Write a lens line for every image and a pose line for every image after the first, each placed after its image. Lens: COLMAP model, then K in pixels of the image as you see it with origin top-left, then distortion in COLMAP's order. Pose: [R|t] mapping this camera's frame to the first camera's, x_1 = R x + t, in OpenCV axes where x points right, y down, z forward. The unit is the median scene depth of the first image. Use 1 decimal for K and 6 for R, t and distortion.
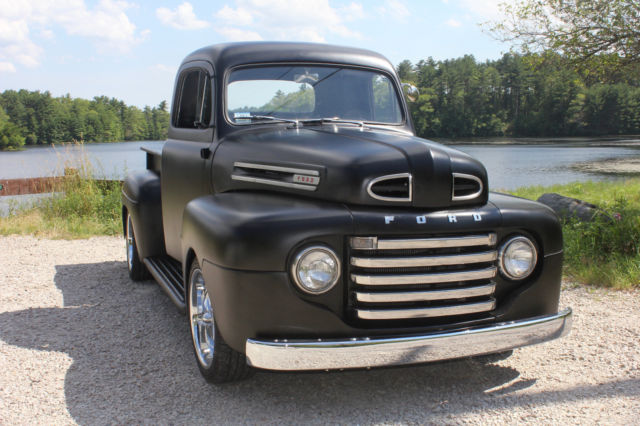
lens RADIAL K [[813.8, 0, 320.5], [0, 813.8, 220.0], [0, 0, 1]] dist [-0.086125, 0.000000]
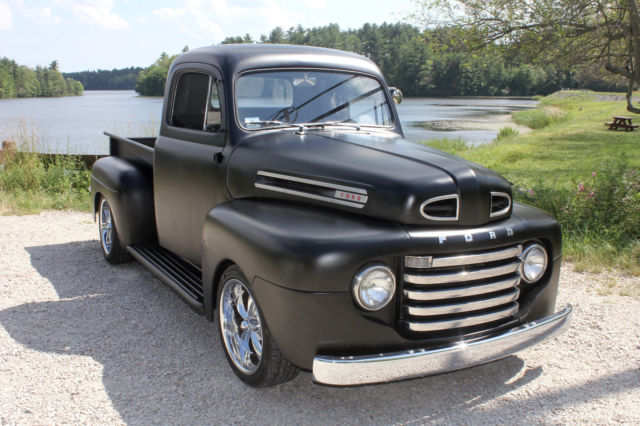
lens RADIAL K [[712.5, 0, 319.7], [0, 712.5, 229.1], [0, 0, 1]] dist [-0.089435, 0.000000]
pose [[0.985243, -0.020287, 0.169954, -0.139783], [0.005367, 0.996124, 0.087795, -0.058116], [-0.171076, -0.085587, 0.981533, 0.069133]]
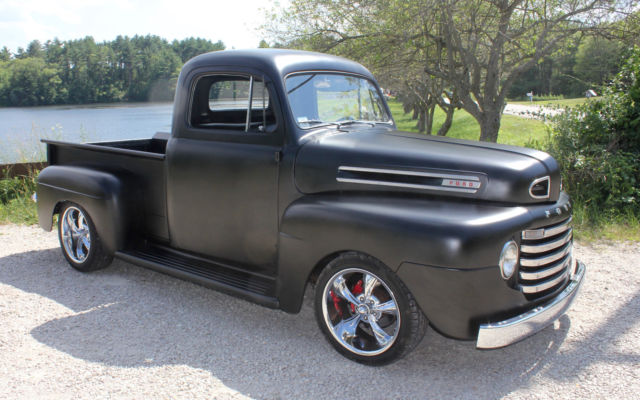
lens RADIAL K [[641.6, 0, 291.7], [0, 641.6, 204.1], [0, 0, 1]] dist [-0.143302, 0.000000]
pose [[0.868640, -0.082977, 0.488446, -0.449396], [0.053412, 0.995813, 0.074182, -0.066763], [-0.492556, -0.038348, 0.869435, 0.206589]]
